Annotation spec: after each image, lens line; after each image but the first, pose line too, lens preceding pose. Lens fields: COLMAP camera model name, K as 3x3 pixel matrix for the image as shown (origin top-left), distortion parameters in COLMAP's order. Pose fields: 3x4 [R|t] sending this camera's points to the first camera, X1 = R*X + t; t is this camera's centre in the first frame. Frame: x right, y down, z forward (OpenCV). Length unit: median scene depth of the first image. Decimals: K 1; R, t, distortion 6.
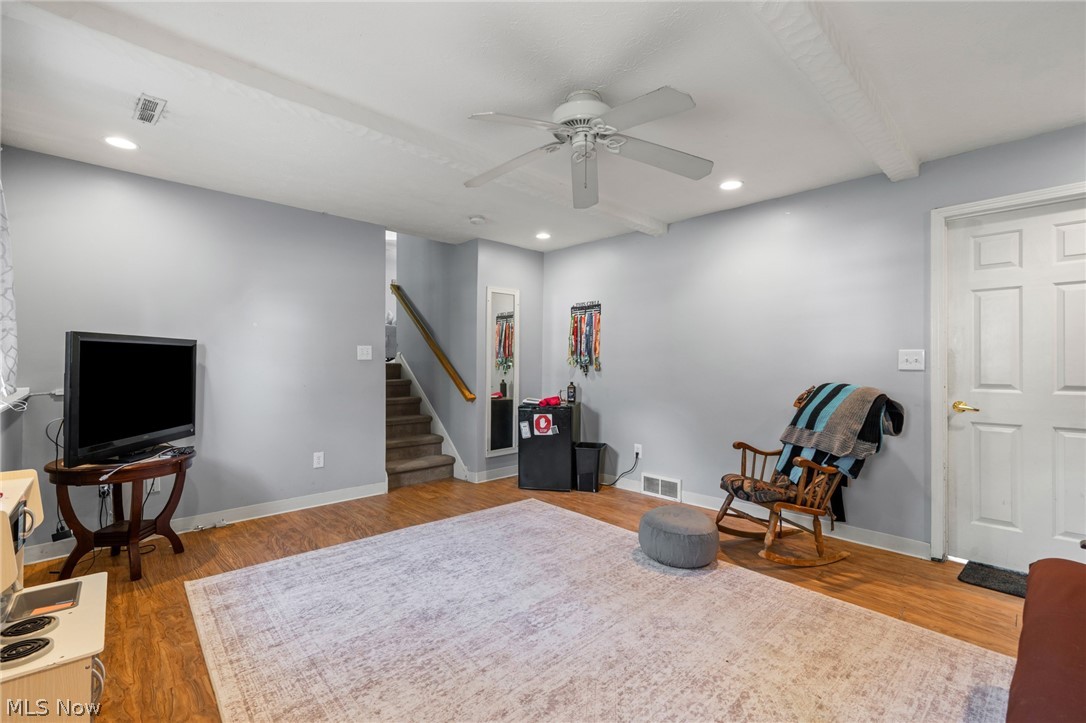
lens RADIAL K [[472.6, 0, 535.8], [0, 472.6, 360.2], [0, 0, 1]] dist [0.000496, 0.000283]
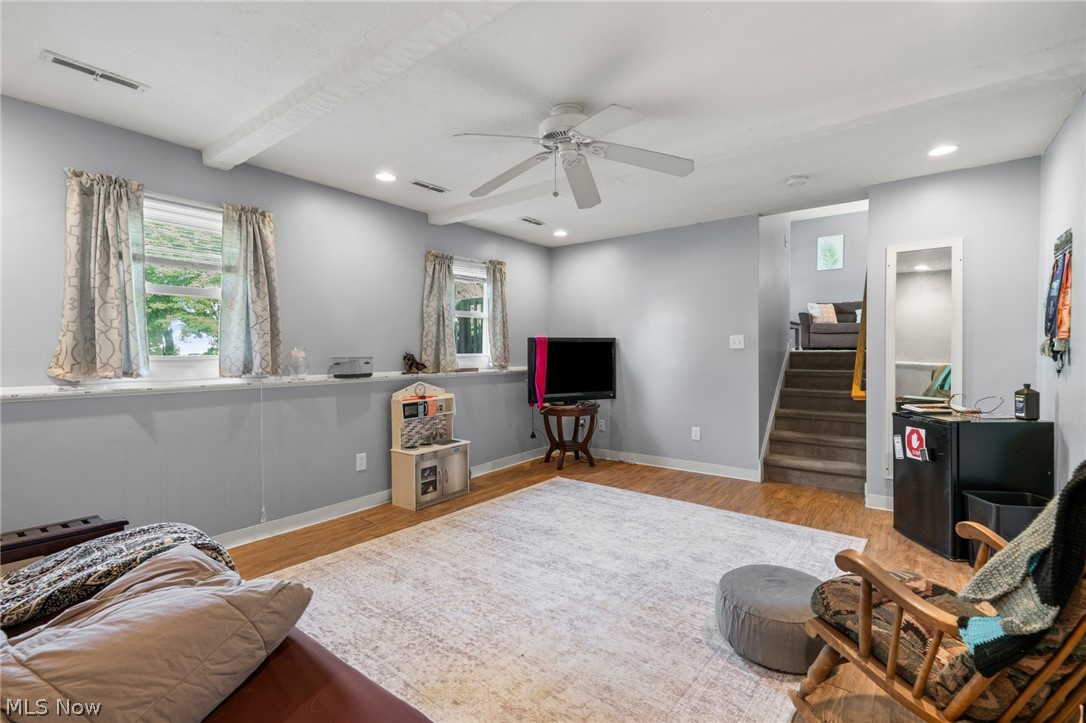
lens RADIAL K [[472.6, 0, 534.7], [0, 472.6, 360.8], [0, 0, 1]] dist [0.000496, 0.000283]
pose [[0.166492, 0.014989, -0.985929, 0.763685], [0.013022, 0.999764, 0.017399, 0.002579], [0.985957, -0.015736, 0.166257, 0.483745]]
